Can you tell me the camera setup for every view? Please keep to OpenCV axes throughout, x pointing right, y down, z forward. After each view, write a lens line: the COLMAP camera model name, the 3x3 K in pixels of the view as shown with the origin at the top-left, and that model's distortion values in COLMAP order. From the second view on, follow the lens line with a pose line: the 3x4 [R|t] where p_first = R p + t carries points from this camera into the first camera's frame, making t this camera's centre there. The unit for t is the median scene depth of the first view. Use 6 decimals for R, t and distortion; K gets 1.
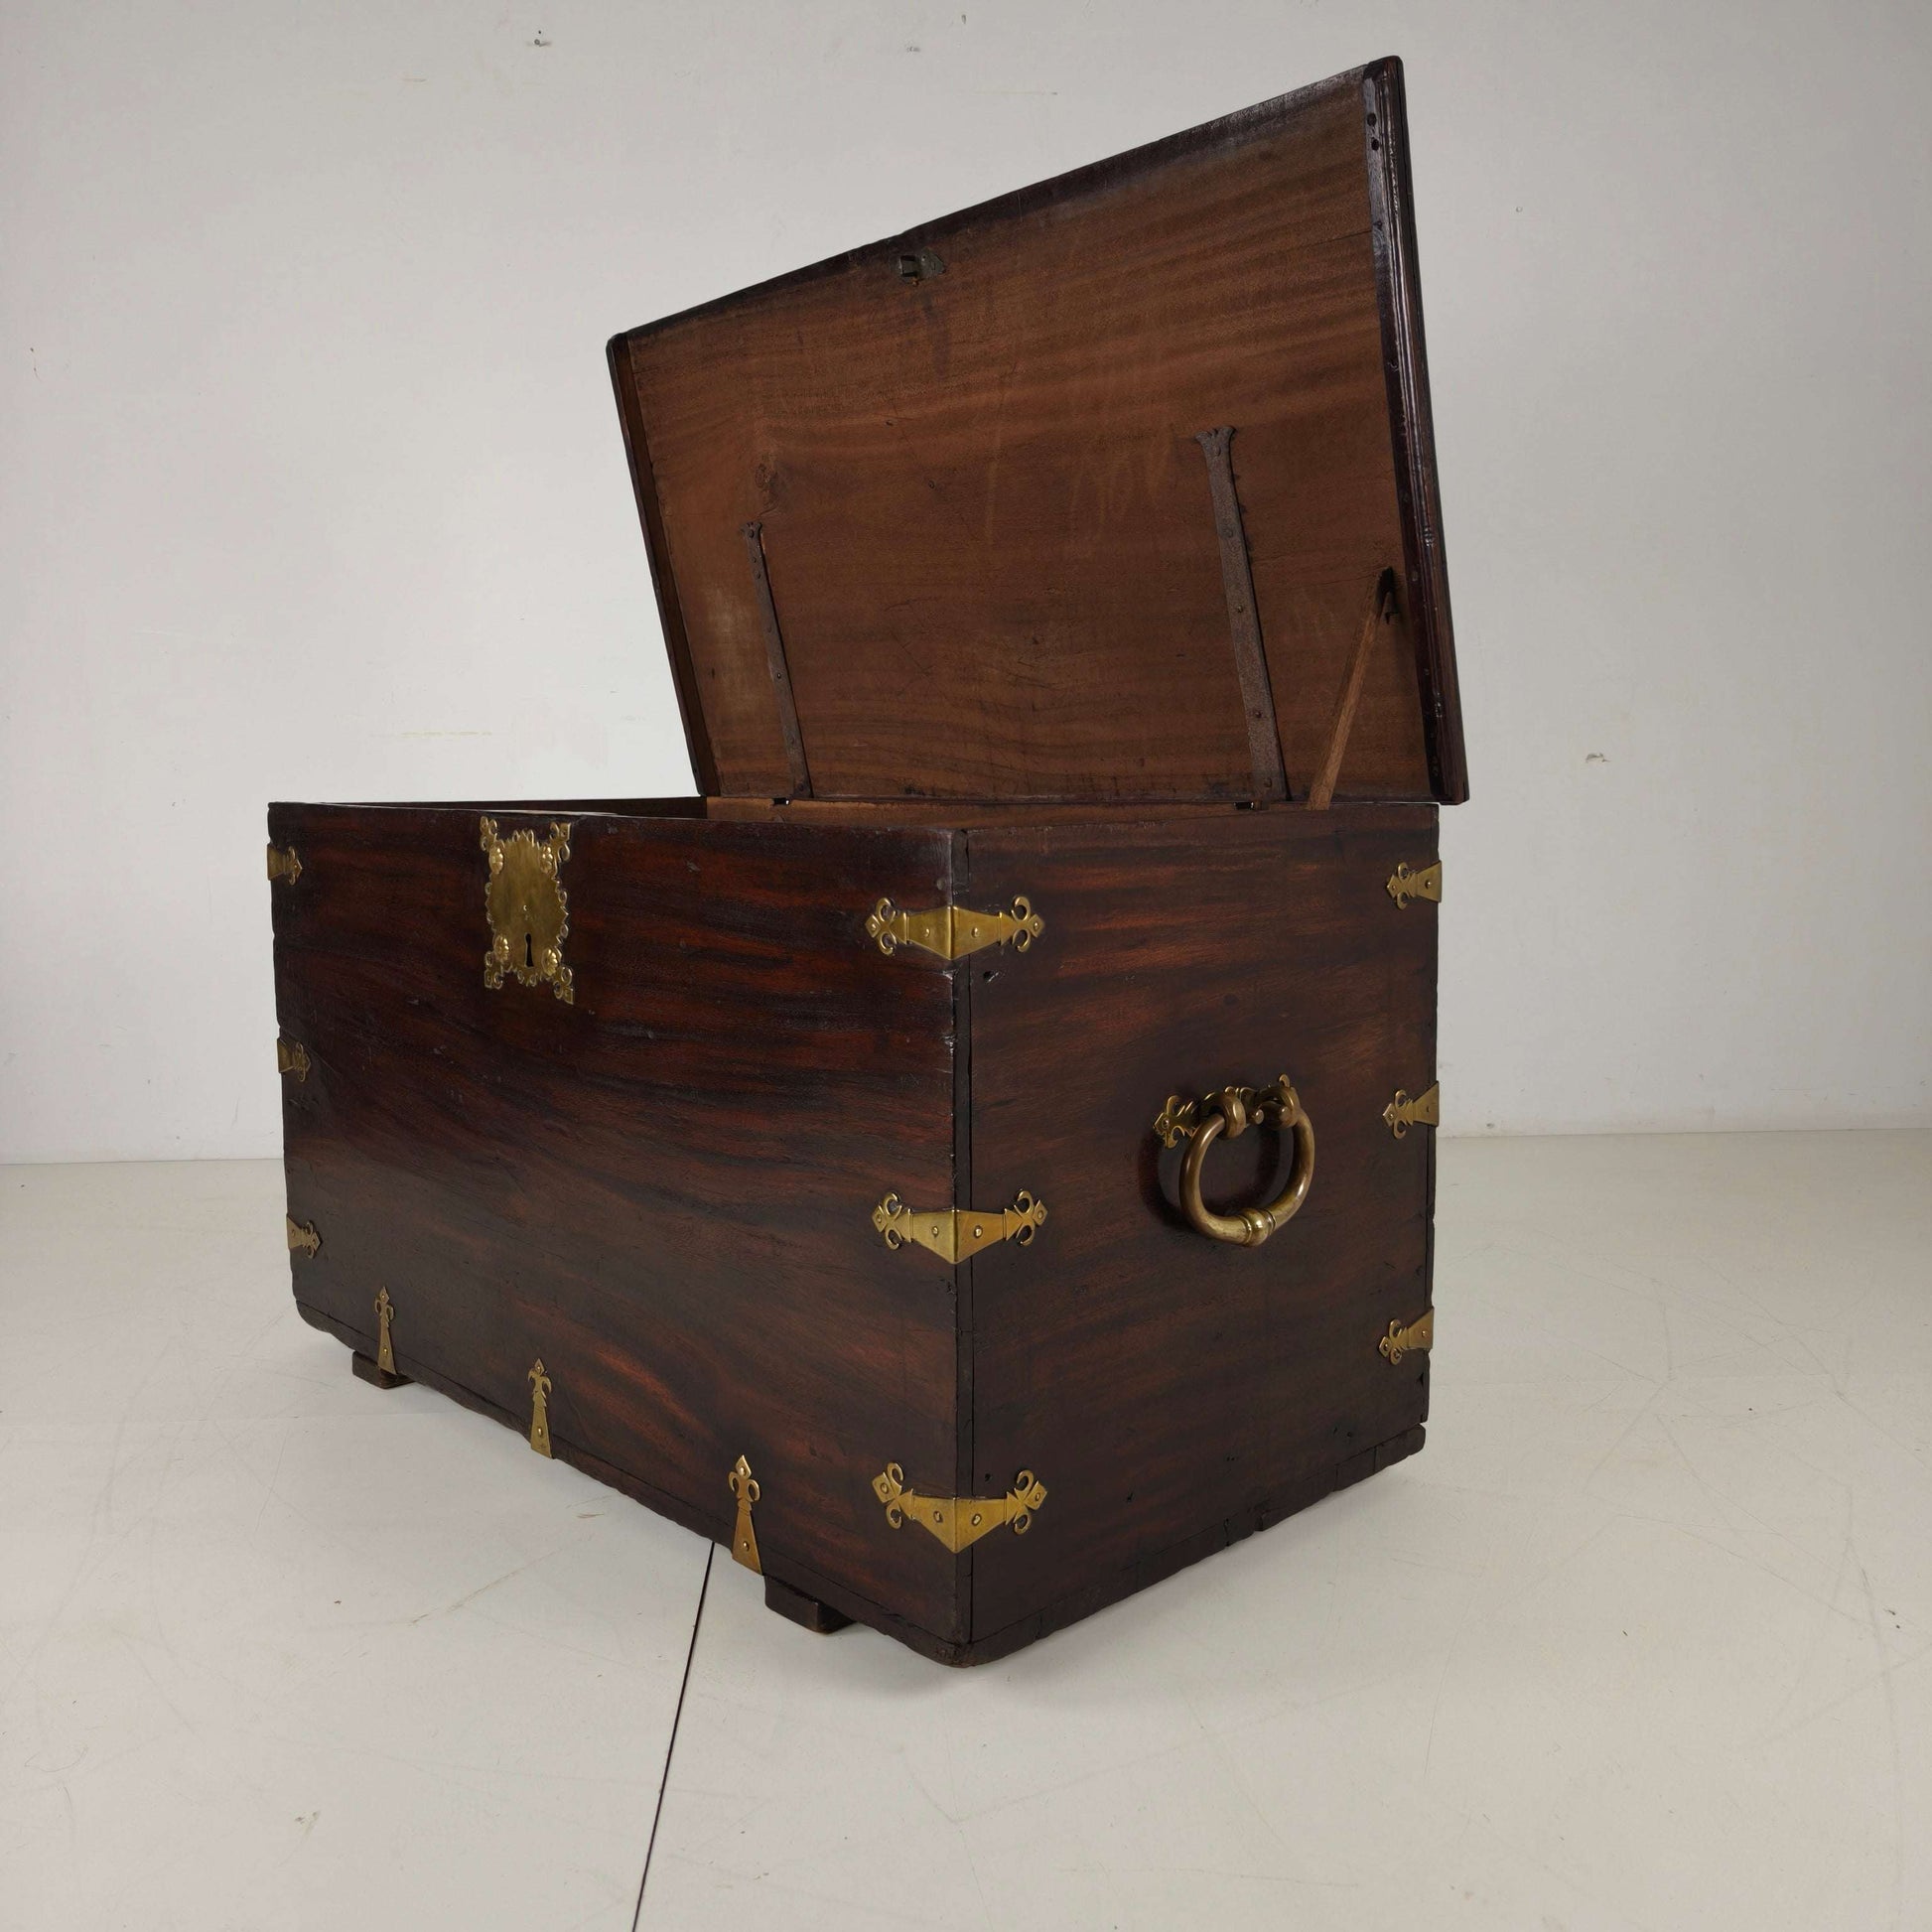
lens RADIAL K [[1761.1, 0, 999.9], [0, 1761.1, 974.7], [0, 0, 1]] dist [0.017907, 0.000000]
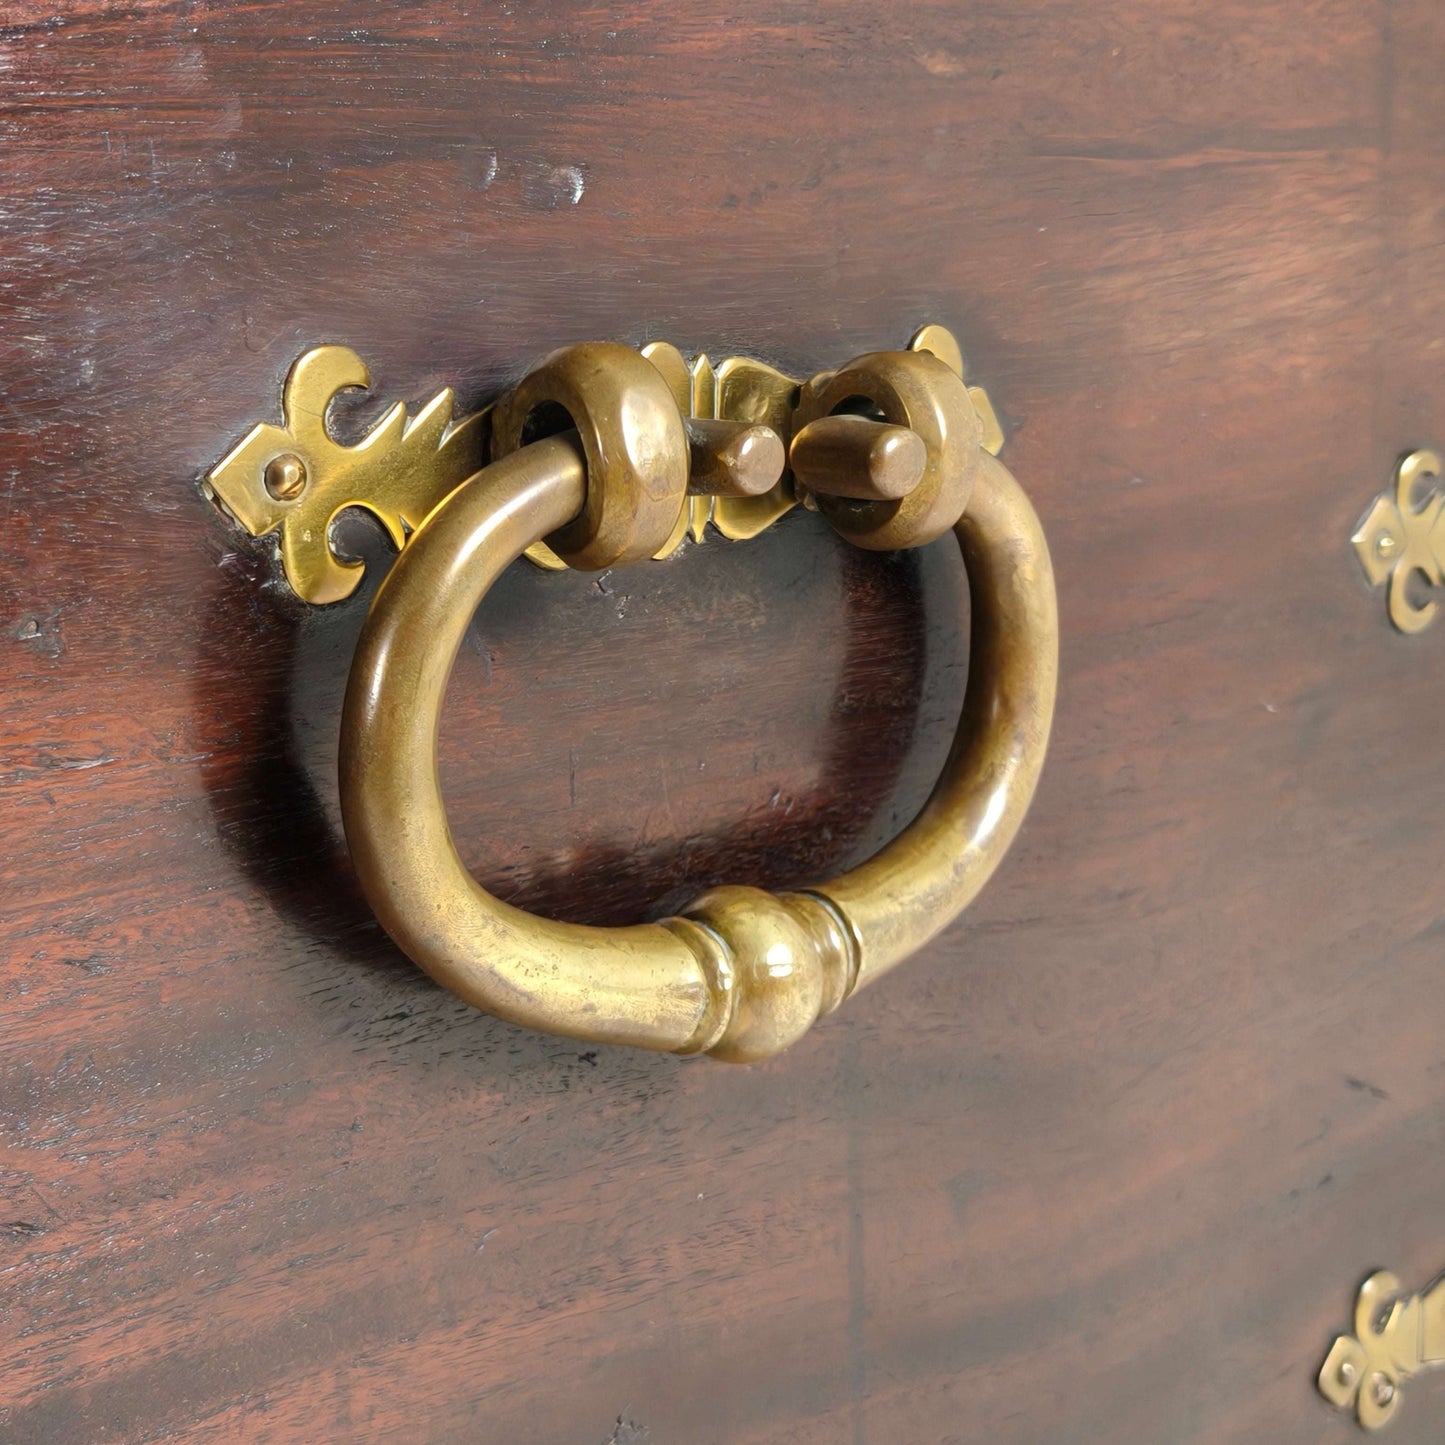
lens RADIAL K [[1317.2, 0, 724.5], [0, 1317.2, 715.8], [0, 0, 1]] dist [0.017907, 0.000000]
pose [[0.985291, 0.006688, -0.170756, 0.166454], [0.001921, 0.998737, 0.050202, 0.101461], [0.170877, -0.049791, 0.984034, 0.827883]]
